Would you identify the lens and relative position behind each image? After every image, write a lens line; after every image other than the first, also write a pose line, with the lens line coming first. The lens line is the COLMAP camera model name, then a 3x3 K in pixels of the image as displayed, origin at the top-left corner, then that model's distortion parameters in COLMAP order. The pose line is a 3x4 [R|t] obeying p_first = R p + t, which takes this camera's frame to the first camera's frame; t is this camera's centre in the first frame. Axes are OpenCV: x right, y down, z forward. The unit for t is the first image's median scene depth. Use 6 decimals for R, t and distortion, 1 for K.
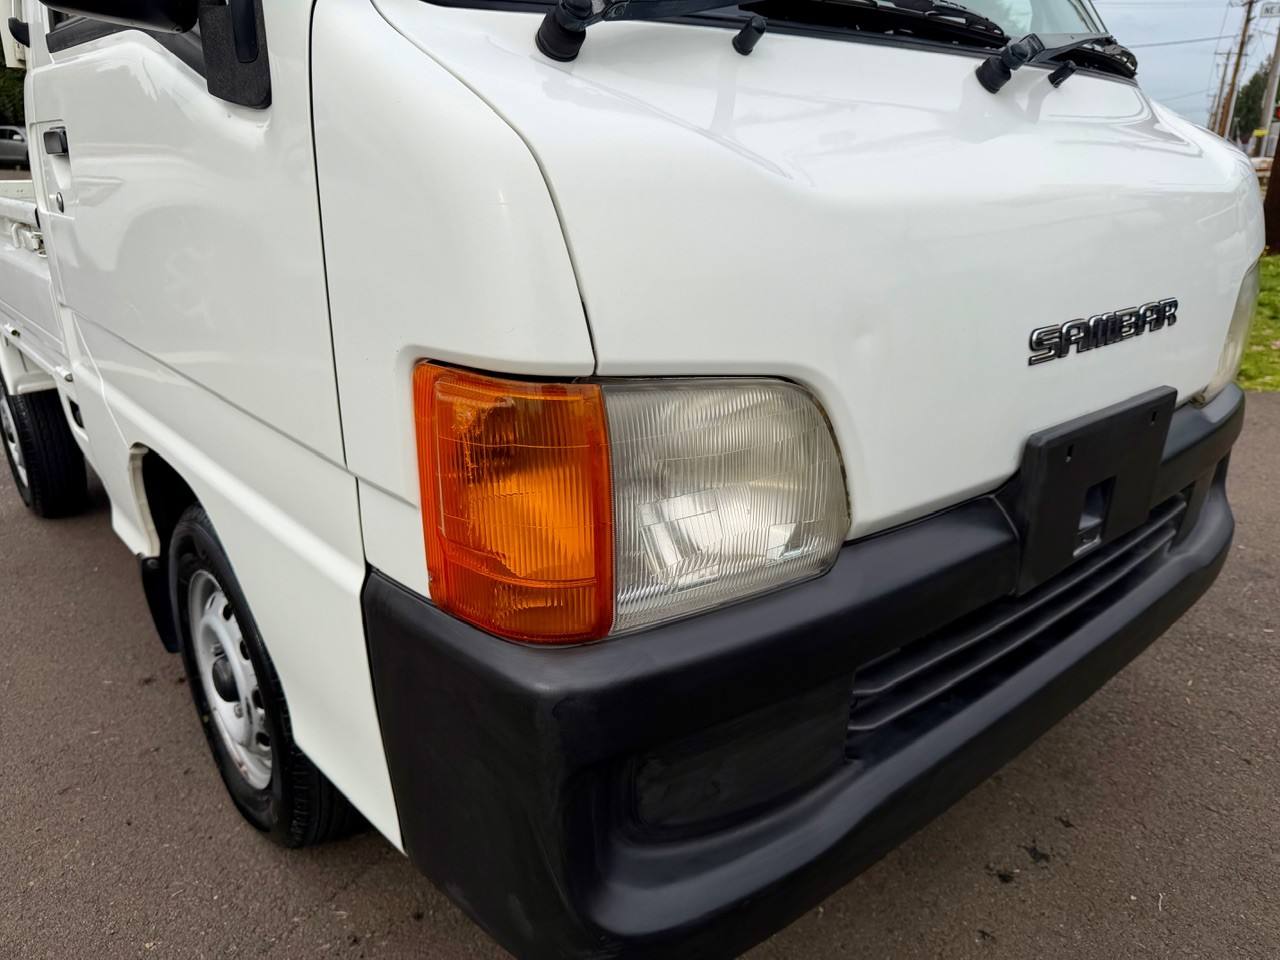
lens RADIAL K [[934.8, 0, 639.4], [0, 934.8, 487.7], [0, 0, 1]] dist [0.026427, -0.039238]
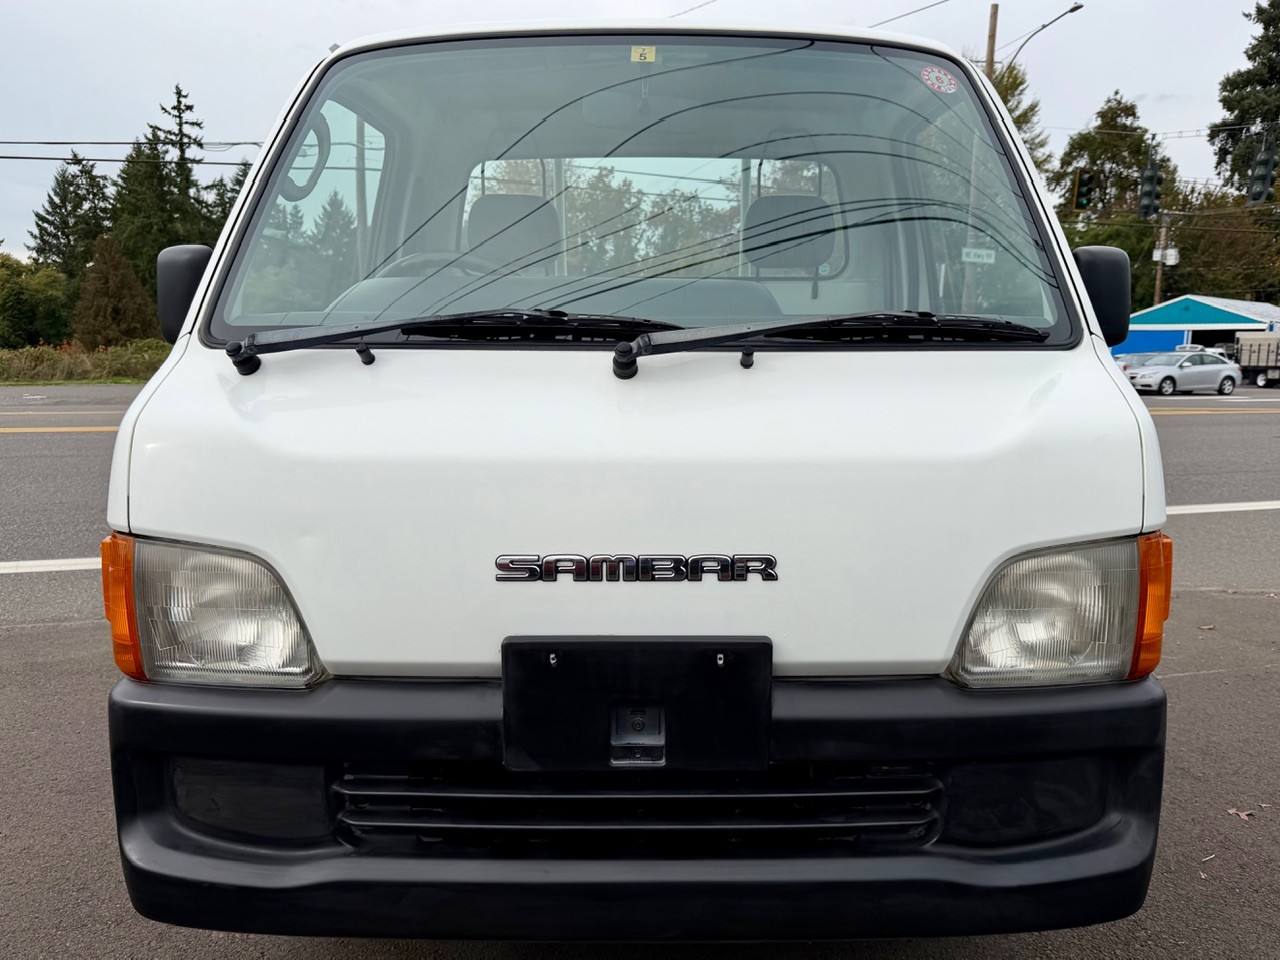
lens RADIAL K [[973.9, 0, 639.7], [0, 973.9, 491.8], [0, 0, 1]] dist [-0.008478, -0.007829]
pose [[0.755492, 0.072310, -0.651155, 1.170582], [-0.217420, 0.965238, -0.145070, -0.077532], [0.618030, 0.251173, 0.744951, 0.058038]]
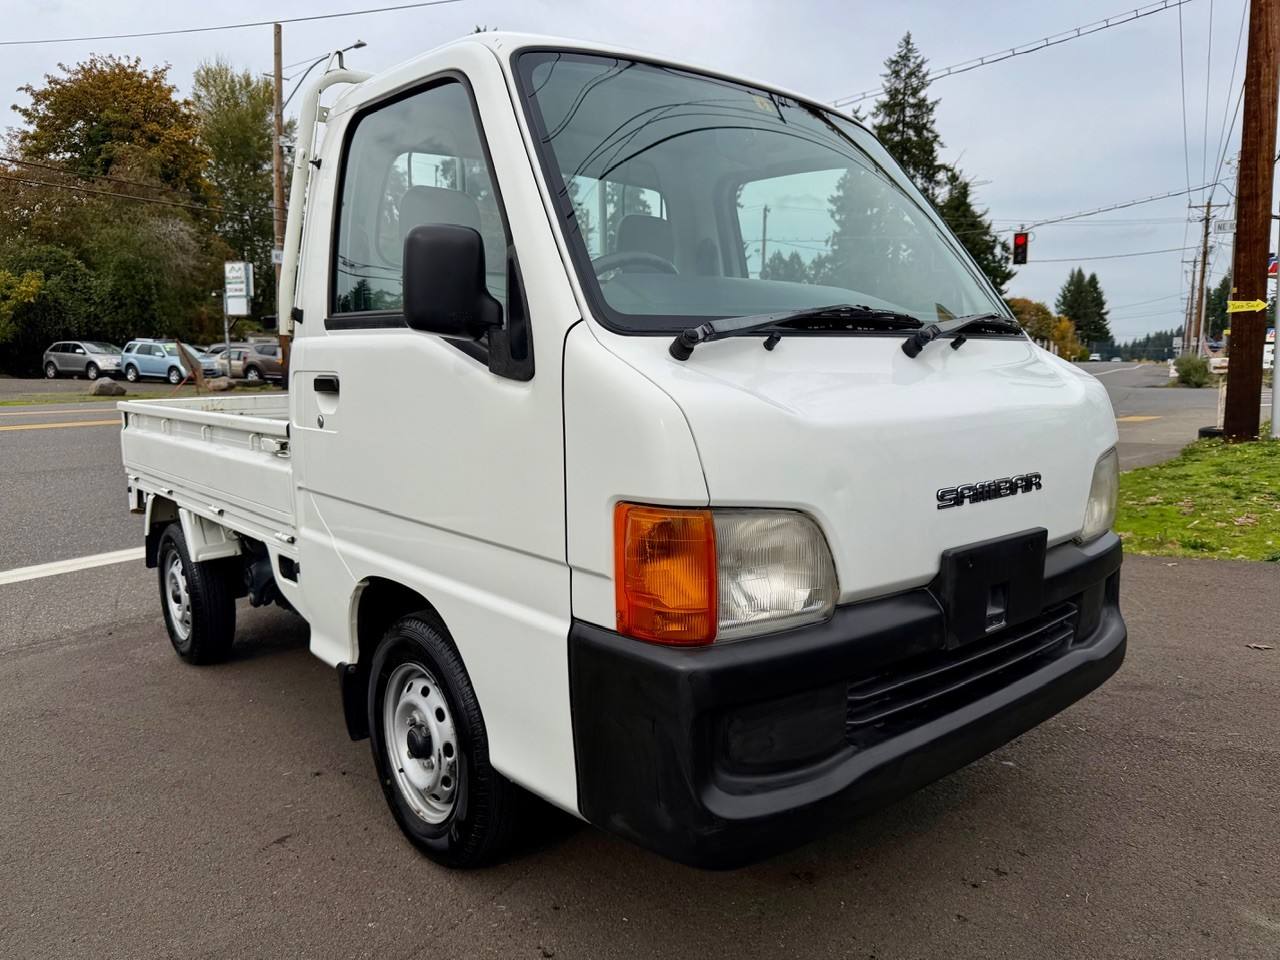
lens RADIAL K [[937.7, 0, 639.2], [0, 937.7, 470.6], [0, 0, 1]] dist [0.043011, -0.067008]
pose [[0.999868, -0.011550, -0.011448, -0.100130], [0.008763, 0.975680, -0.219023, 0.146207], [0.013700, 0.218893, 0.975653, -0.603144]]
